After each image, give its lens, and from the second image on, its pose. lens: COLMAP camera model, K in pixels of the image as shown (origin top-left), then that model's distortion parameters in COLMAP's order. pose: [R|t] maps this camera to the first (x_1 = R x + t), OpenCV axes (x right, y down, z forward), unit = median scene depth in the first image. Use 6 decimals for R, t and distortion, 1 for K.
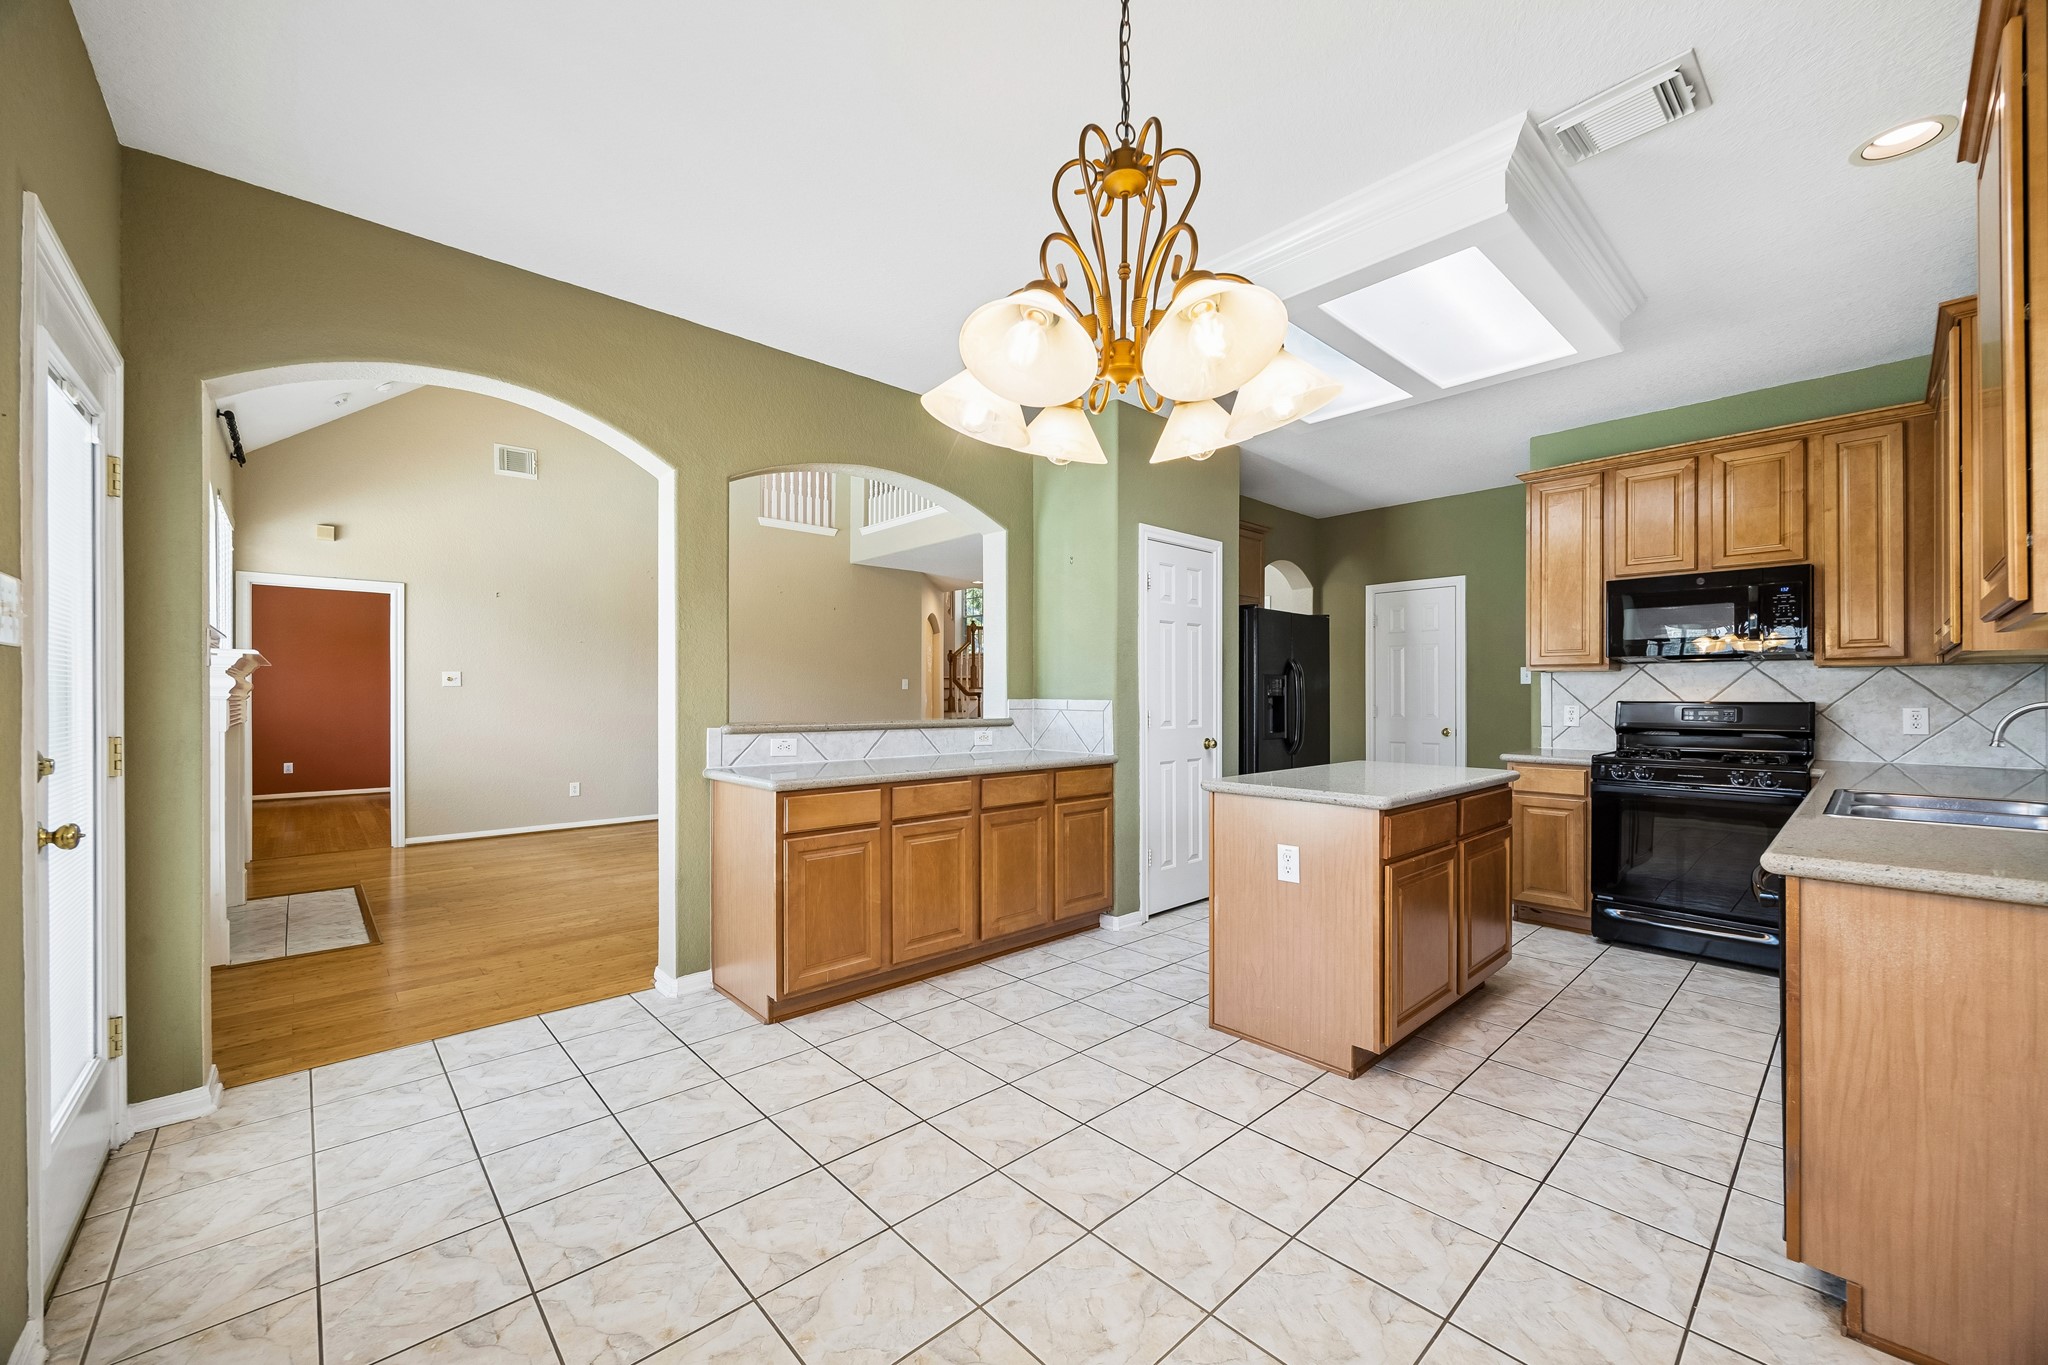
lens RADIAL K [[785.0, 0, 1024.0], [0, 785.0, 682.5], [0, 0, 1]] dist [0.001833, -0.000042]
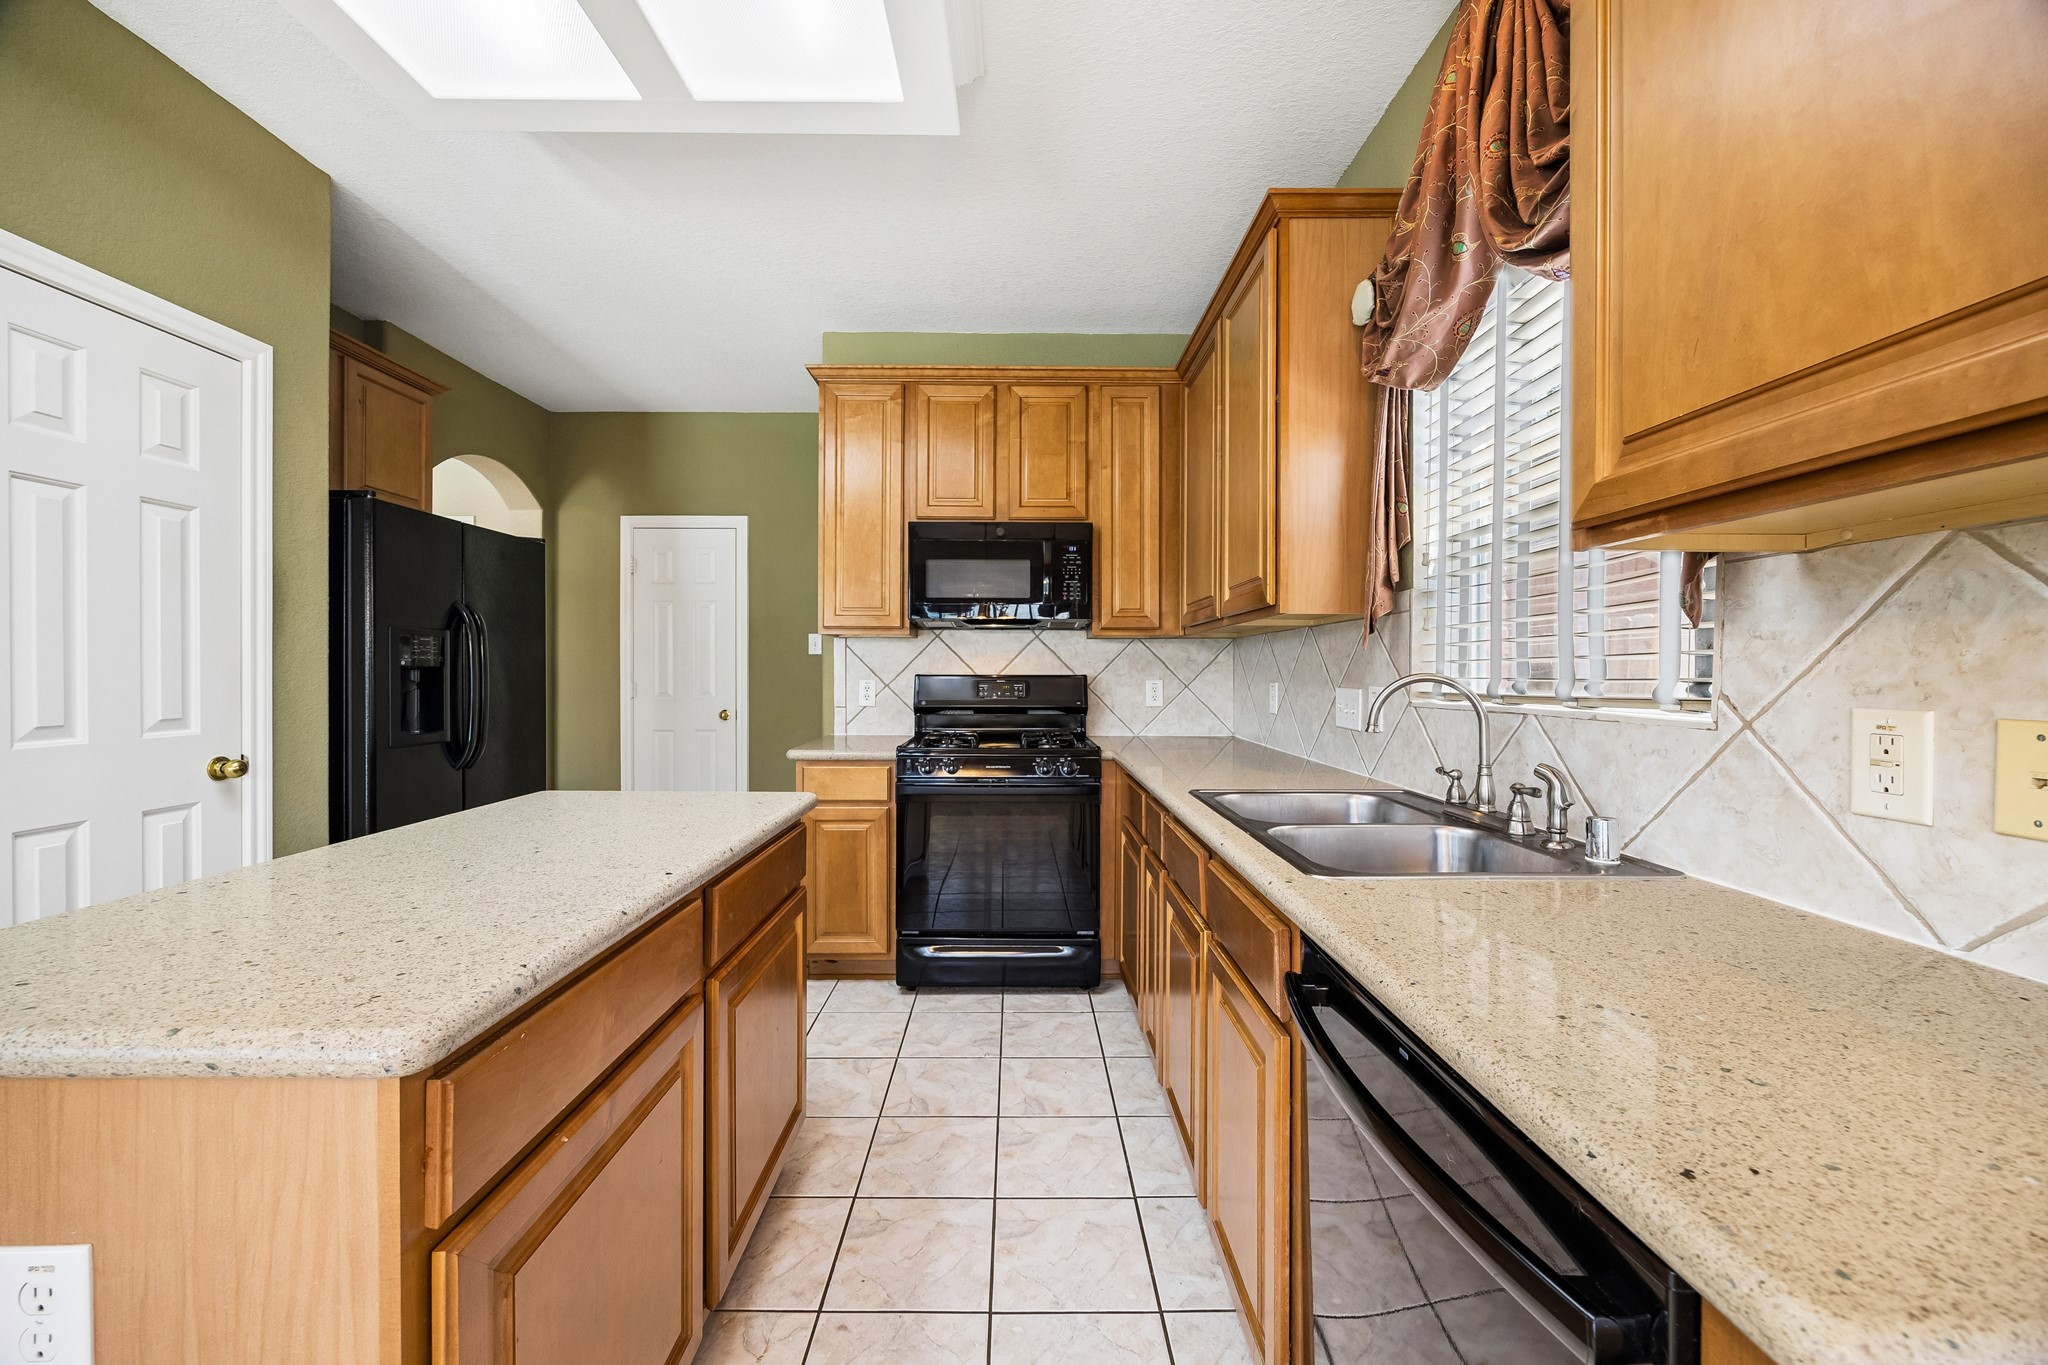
lens RADIAL K [[783.9, 0, 1033.7], [0, 783.9, 694.1], [0, 0, 1]] dist [-0.004469, 0.000037]
pose [[0.658662, -0.021141, 0.752142, 0.240462], [-0.014575, 0.999059, 0.040845, 0.009816], [-0.752298, -0.037866, 0.657734, 0.400256]]
